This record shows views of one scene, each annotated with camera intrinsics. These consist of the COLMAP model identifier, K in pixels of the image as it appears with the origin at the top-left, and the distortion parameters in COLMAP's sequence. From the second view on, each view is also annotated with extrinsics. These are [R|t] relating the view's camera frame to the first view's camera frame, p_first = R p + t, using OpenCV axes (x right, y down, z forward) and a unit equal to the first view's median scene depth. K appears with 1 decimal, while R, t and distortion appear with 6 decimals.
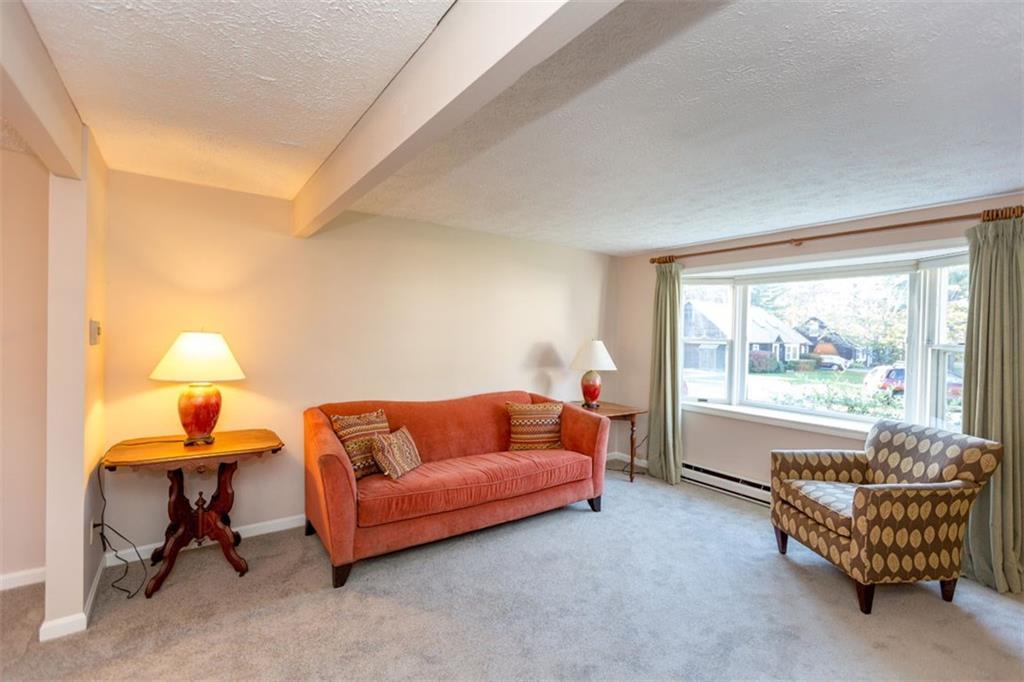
lens RADIAL K [[459.4, 0, 511.4], [0, 459.4, 337.4], [0, 0, 1]] dist [0.002678, -0.000449]
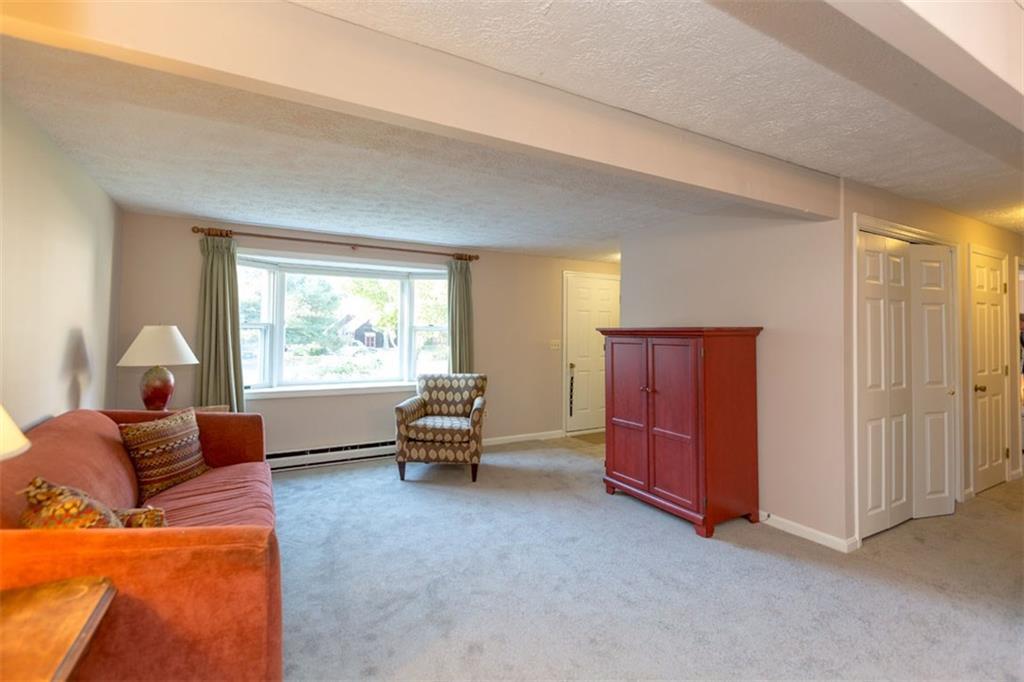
lens RADIAL K [[465.7, 0, 512.6], [0, 465.7, 318.9], [0, 0, 1]] dist [-0.002380, -0.000201]
pose [[0.105326, 0.008330, 0.994403, -0.749459], [0.000760, 0.999964, -0.008457, 0.004858], [-0.994437, 0.001646, 0.105316, 0.532911]]
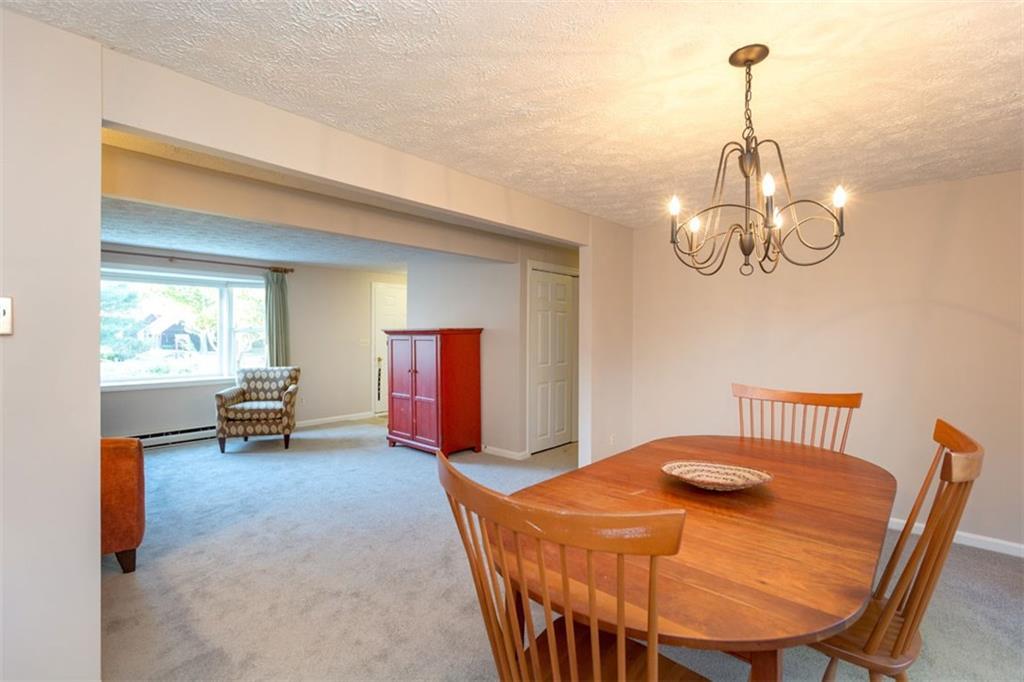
lens RADIAL K [[465.6, 0, 509.6], [0, 465.6, 332.6], [0, 0, 1]] dist [0.003463, 0.000164]
pose [[-0.208822, -0.020108, 0.977747, -1.290361], [0.001407, 0.999781, 0.020862, -0.003953], [-0.977953, 0.005732, -0.208748, 0.330265]]
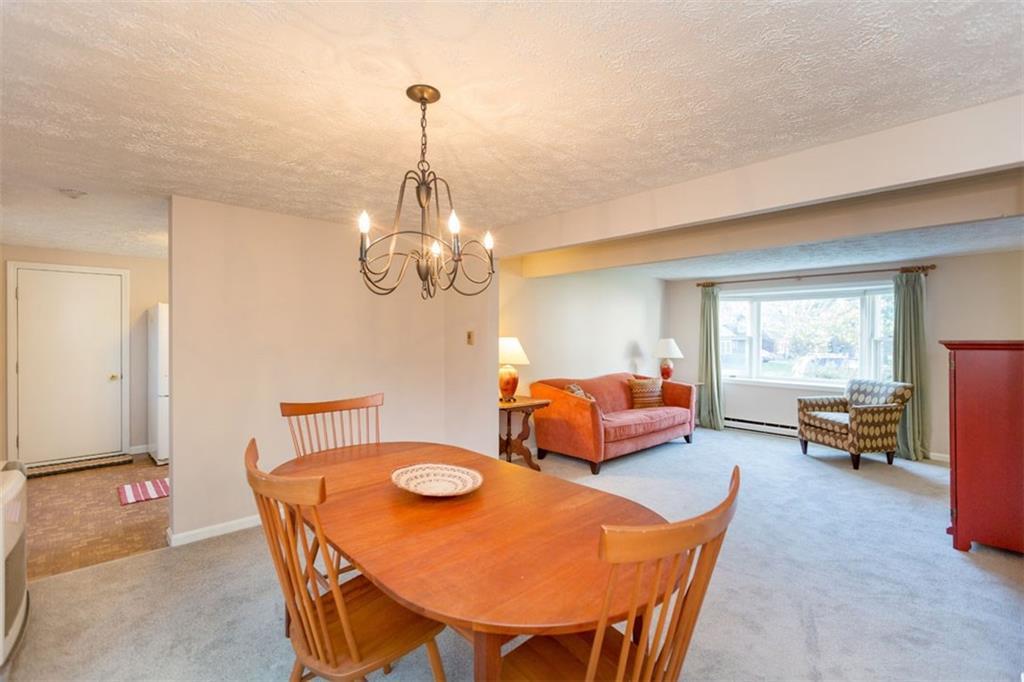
lens RADIAL K [[459.4, 0, 511.4], [0, 459.4, 337.4], [0, 0, 1]] dist [0.002678, -0.000449]
pose [[0.991437, -0.017712, 0.129376, -0.785198], [0.017683, 0.999843, 0.001371, -0.011882], [-0.129379, 0.000929, 0.991595, -0.649197]]
